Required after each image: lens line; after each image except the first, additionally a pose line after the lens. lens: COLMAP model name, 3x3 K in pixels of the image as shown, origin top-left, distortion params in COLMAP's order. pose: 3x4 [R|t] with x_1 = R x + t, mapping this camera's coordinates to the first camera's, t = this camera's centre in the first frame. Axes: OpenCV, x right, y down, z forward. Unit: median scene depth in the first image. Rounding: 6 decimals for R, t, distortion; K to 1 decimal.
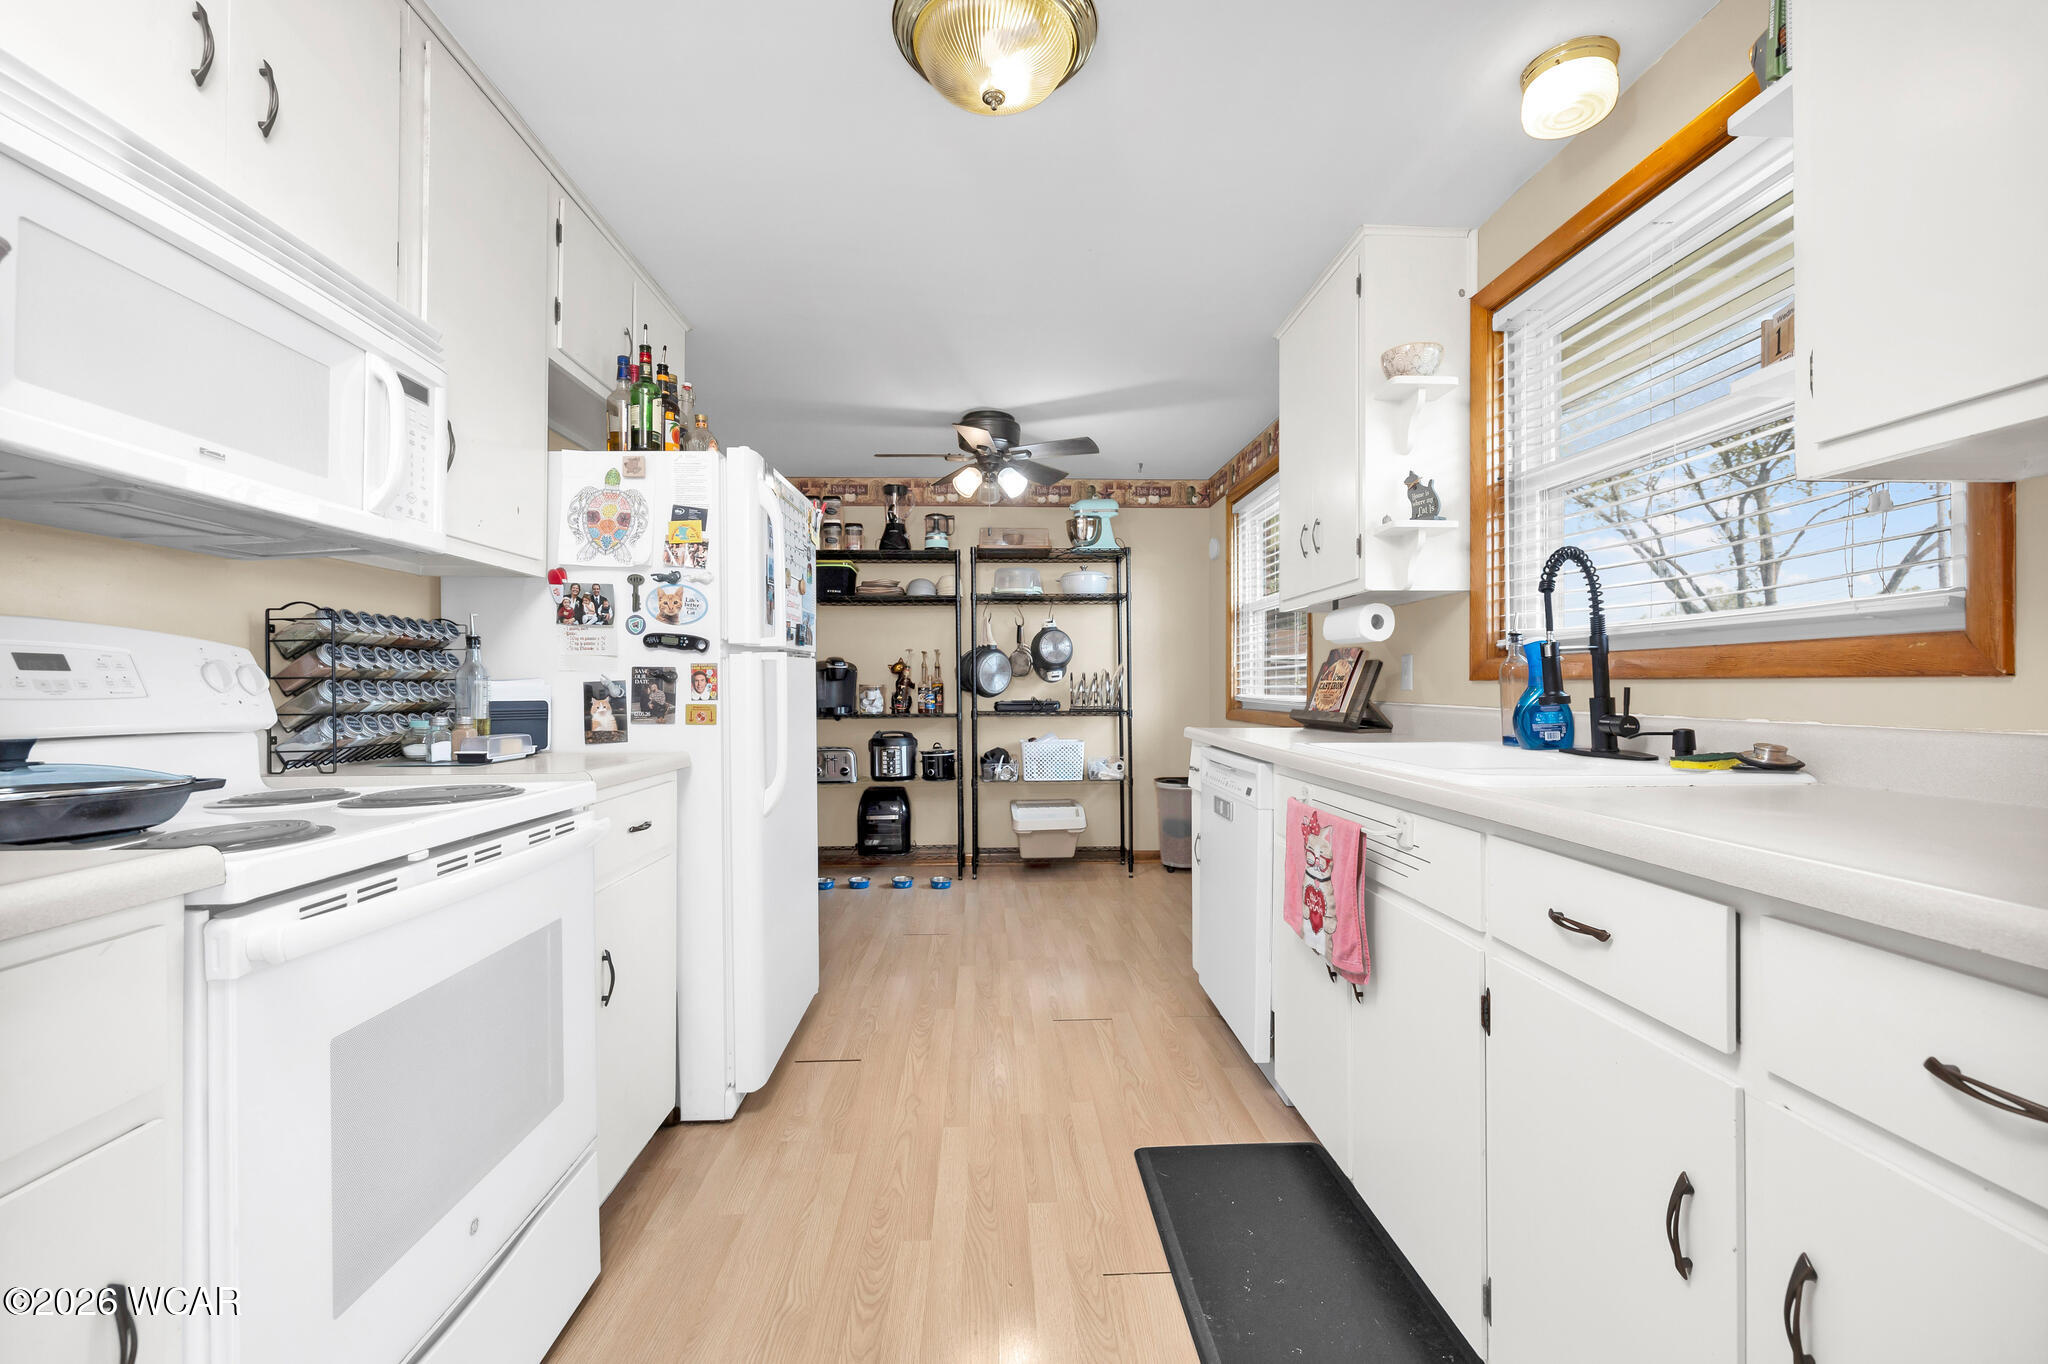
lens RADIAL K [[868.7, 0, 1024.0], [0, 868.7, 682.0], [0, 0, 1]] dist [0.000846, 0.000022]
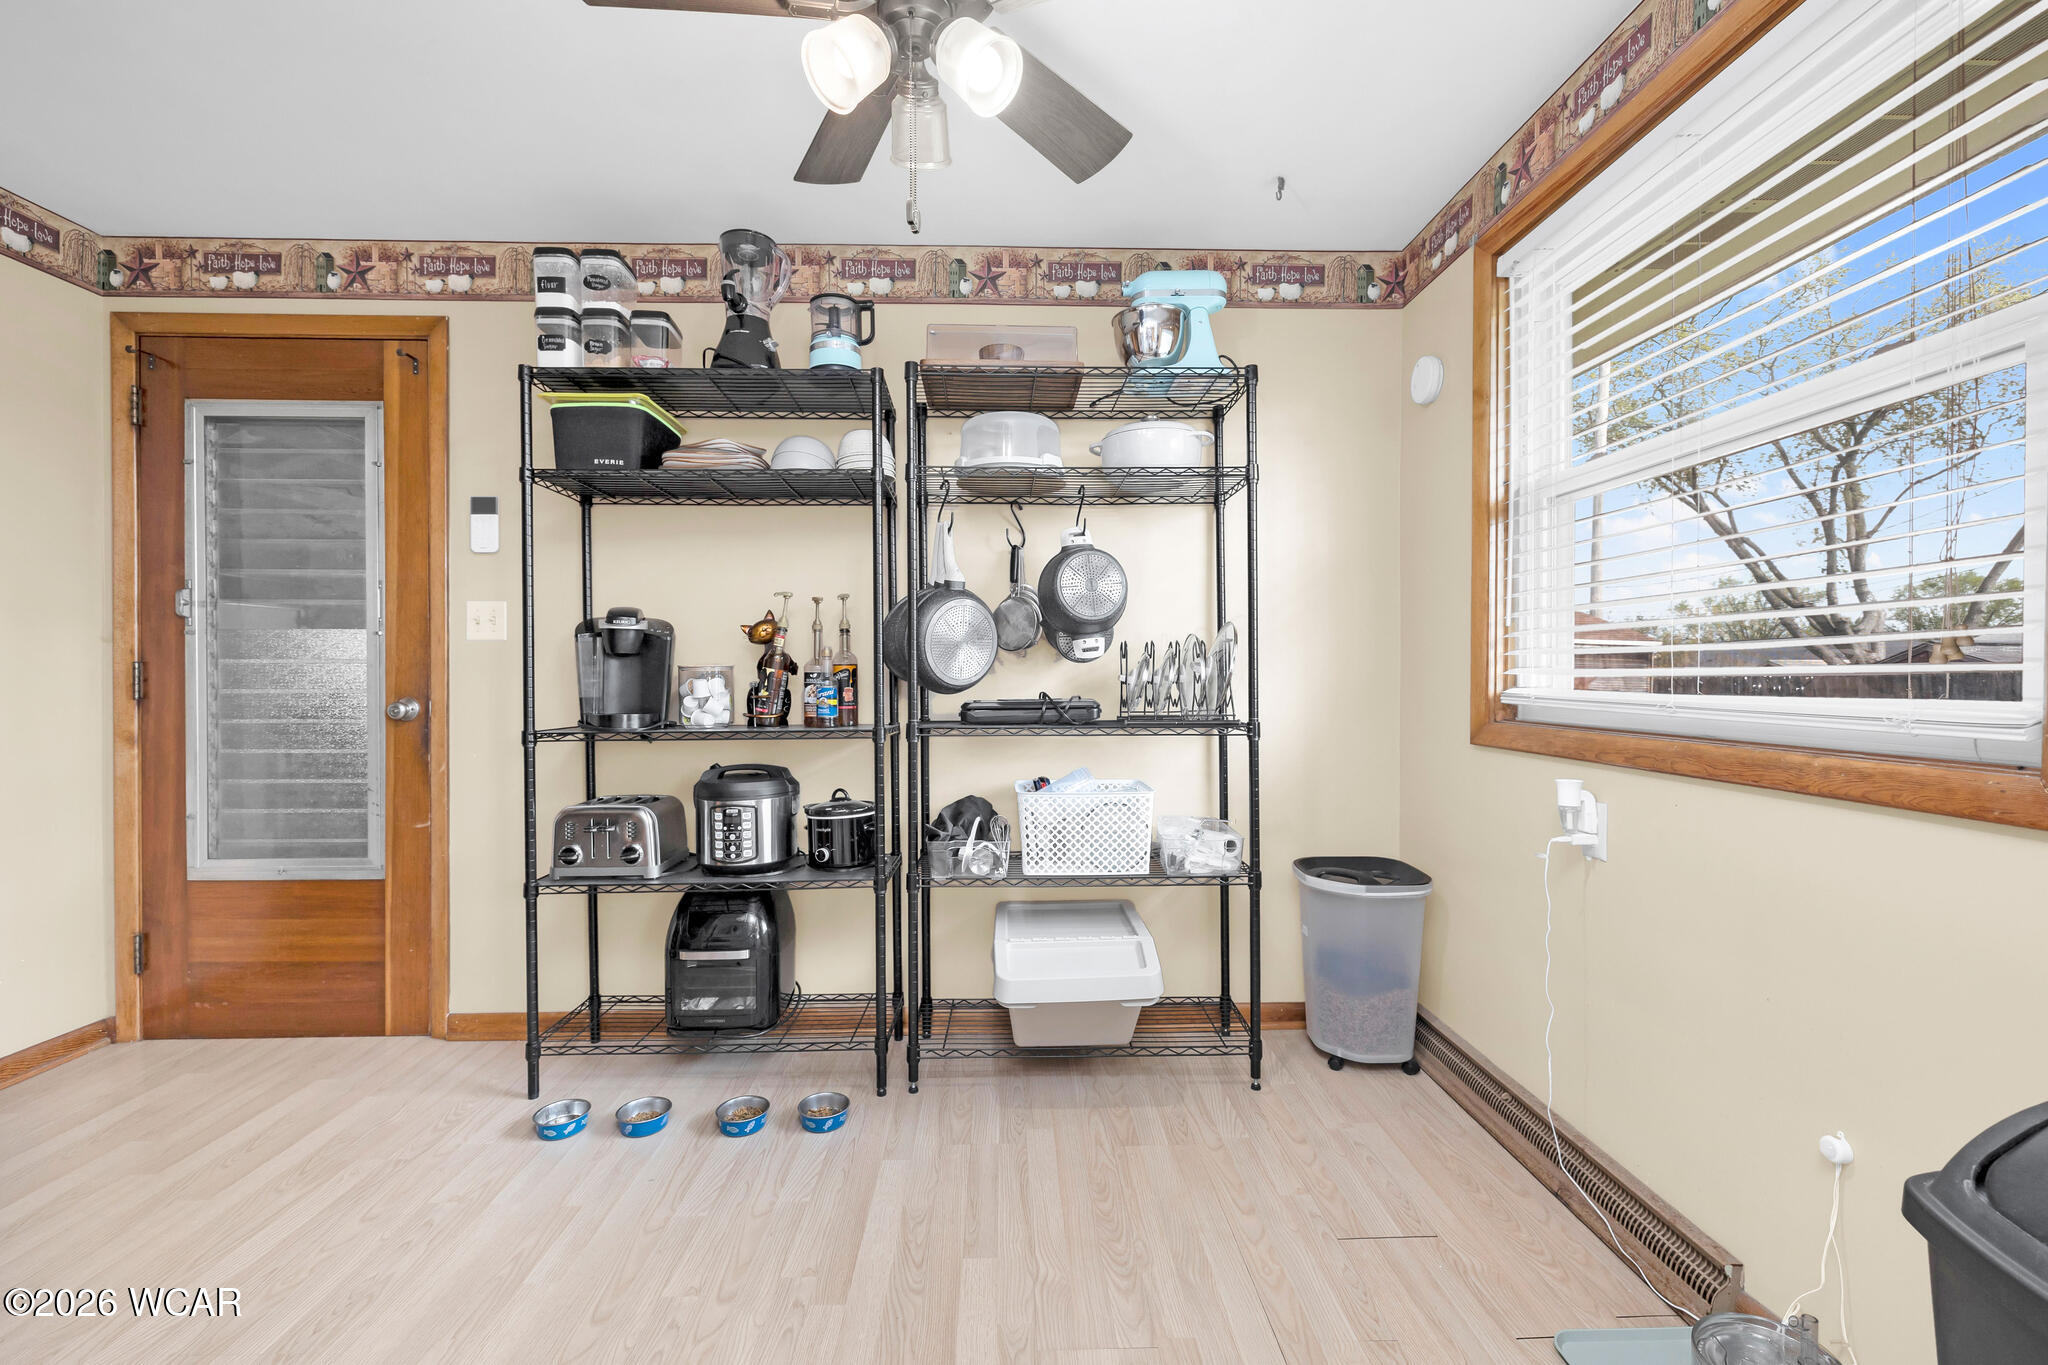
lens RADIAL K [[868.7, 0, 1024.0], [0, 868.7, 682.5], [0, 0, 1]] dist [0.000846, 0.000022]
pose [[0.999916, 0.002432, -0.012704, 0.006066], [-0.002282, 0.999928, 0.011790, 0.006178], [0.012732, -0.011760, 0.999850, 0.525942]]
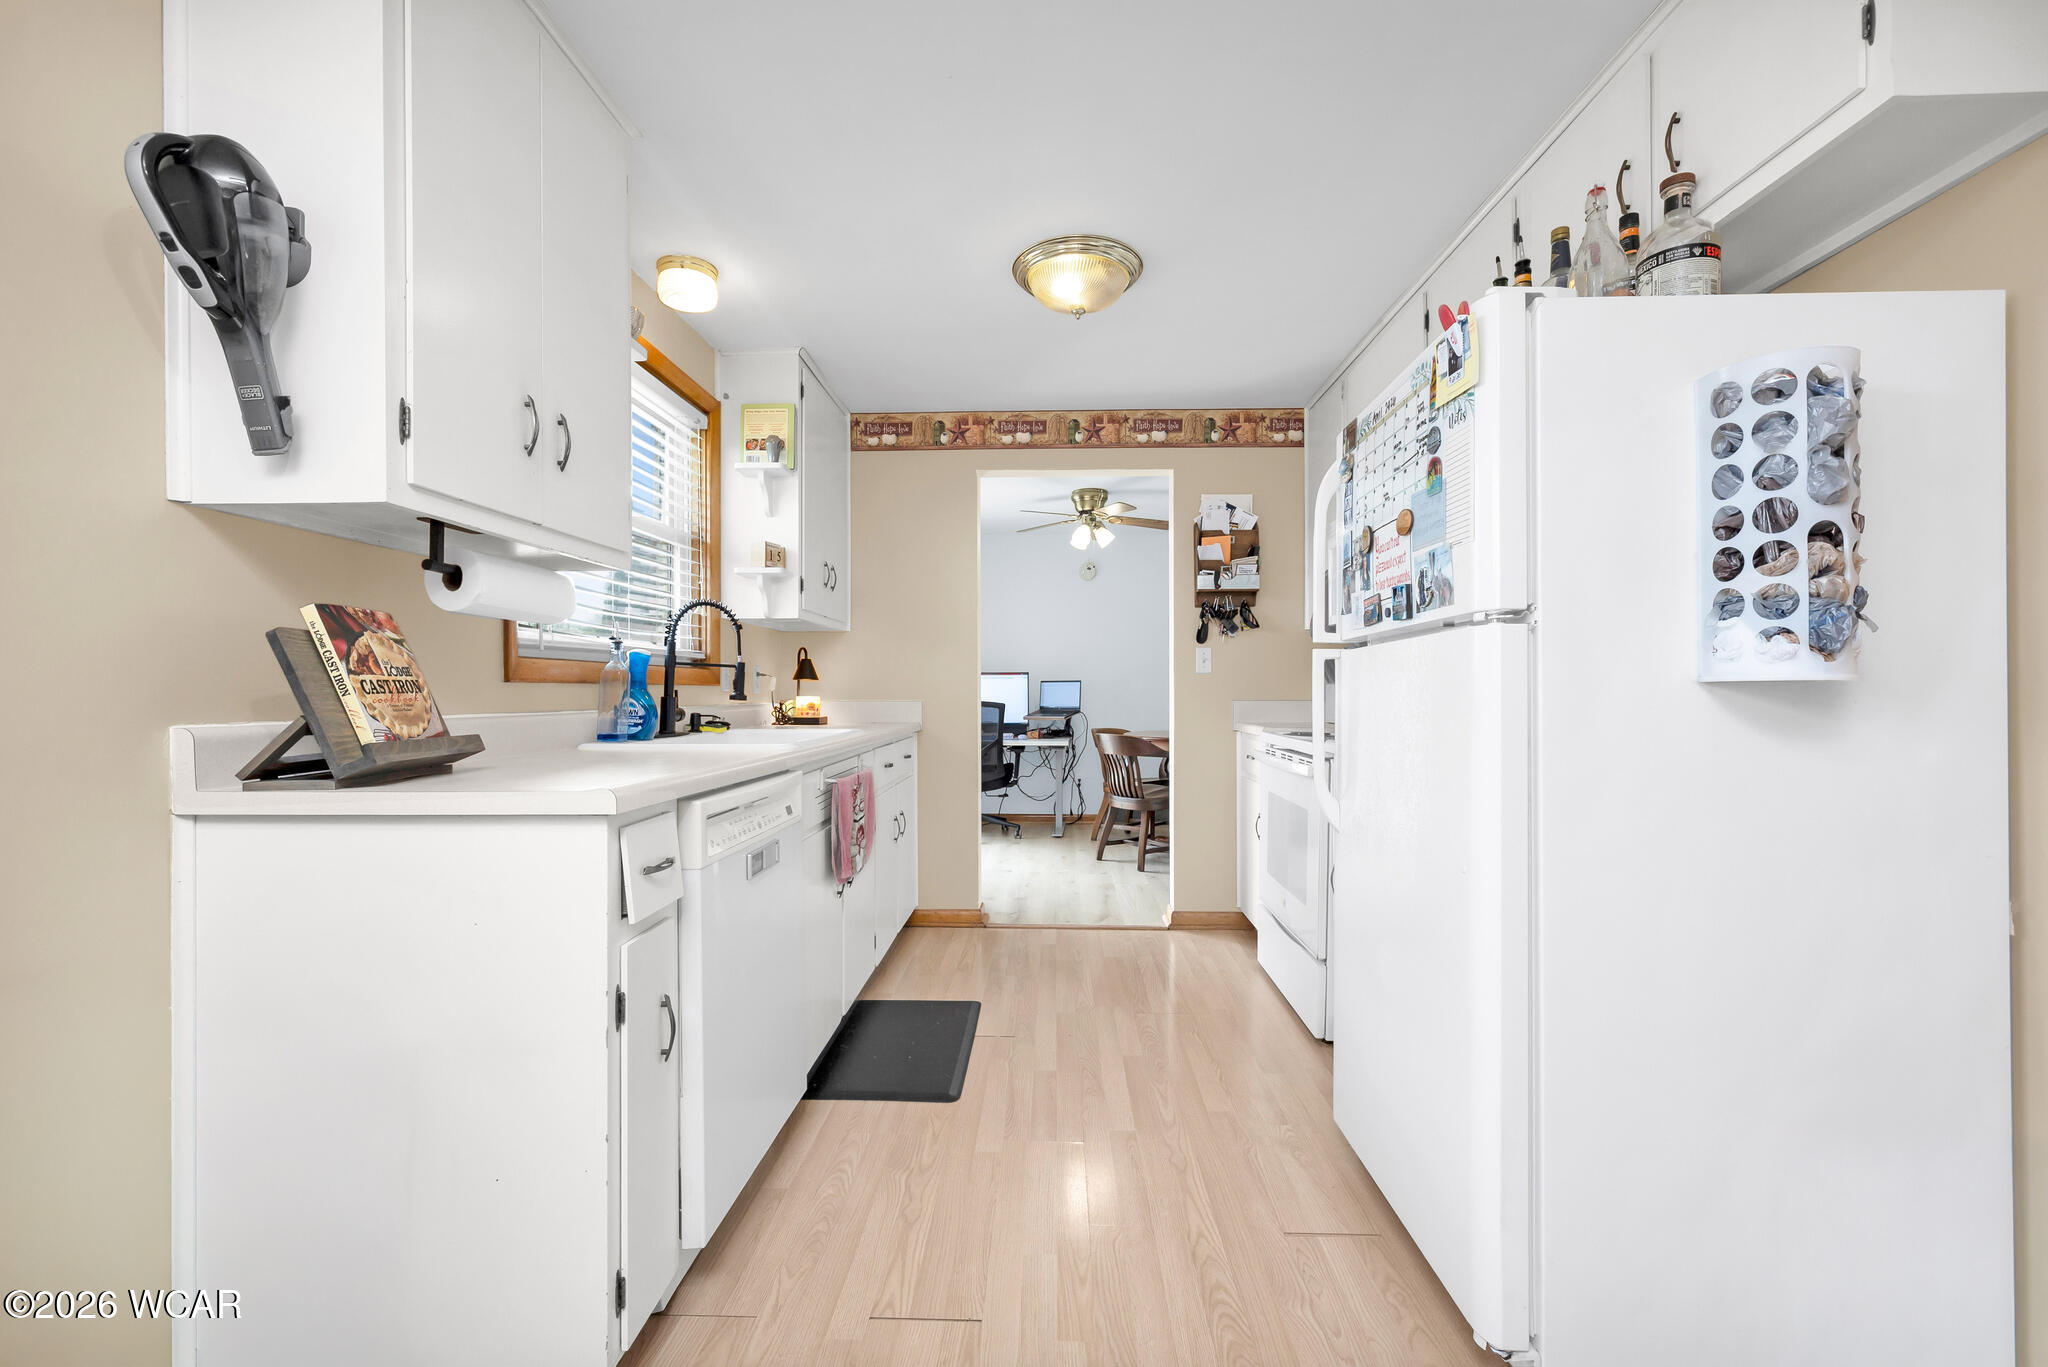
lens RADIAL K [[868.7, 0, 1024.0], [0, 868.7, 683.5], [0, 0, 1]] dist [0.000846, 0.000022]
pose [[-0.996868, 0.003226, 0.079013, -0.053579], [0.002144, 0.999903, -0.013773, 0.017343], [-0.079050, -0.013561, -0.996778, 2.340212]]
